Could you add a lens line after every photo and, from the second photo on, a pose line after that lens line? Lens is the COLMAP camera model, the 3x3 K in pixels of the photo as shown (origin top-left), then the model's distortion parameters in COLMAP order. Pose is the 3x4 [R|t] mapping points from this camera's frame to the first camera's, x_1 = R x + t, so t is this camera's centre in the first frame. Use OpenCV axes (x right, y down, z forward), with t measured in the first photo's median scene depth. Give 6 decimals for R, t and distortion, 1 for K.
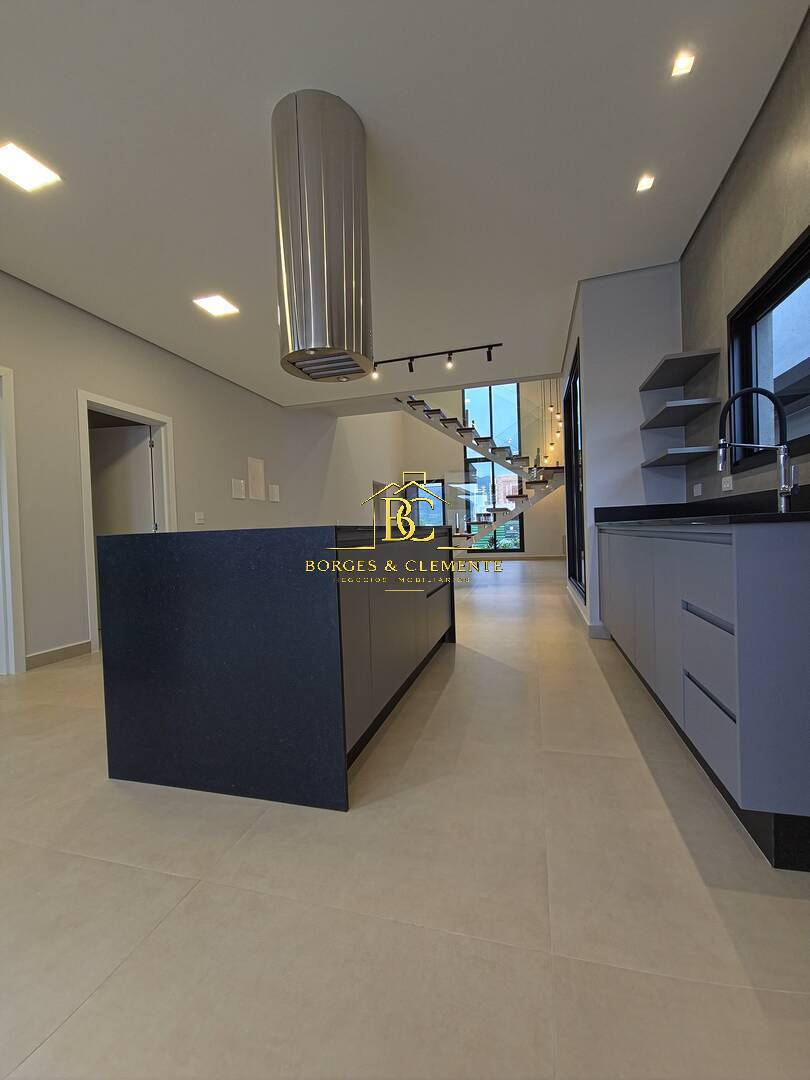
lens RADIAL K [[437.7, 0, 407.6], [0, 437.7, 537.6], [0, 0, 1]] dist [0.000222, -0.006889]
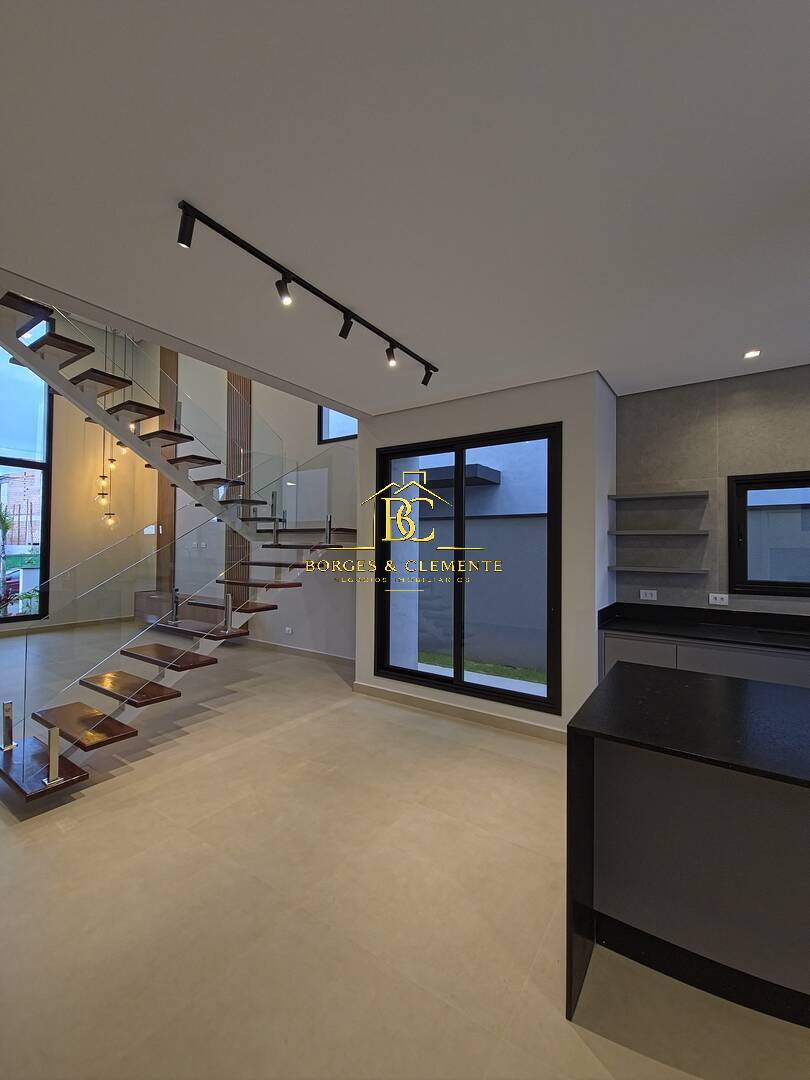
lens RADIAL K [[437.7, 0, 407.6], [0, 437.7, 537.6], [0, 0, 1]] dist [0.000222, -0.006889]
pose [[0.312849, 0.052406, 0.948356, -0.331380], [-0.002703, 0.998522, -0.054287, -0.094082], [-0.949799, 0.014421, 0.312528, 0.592258]]
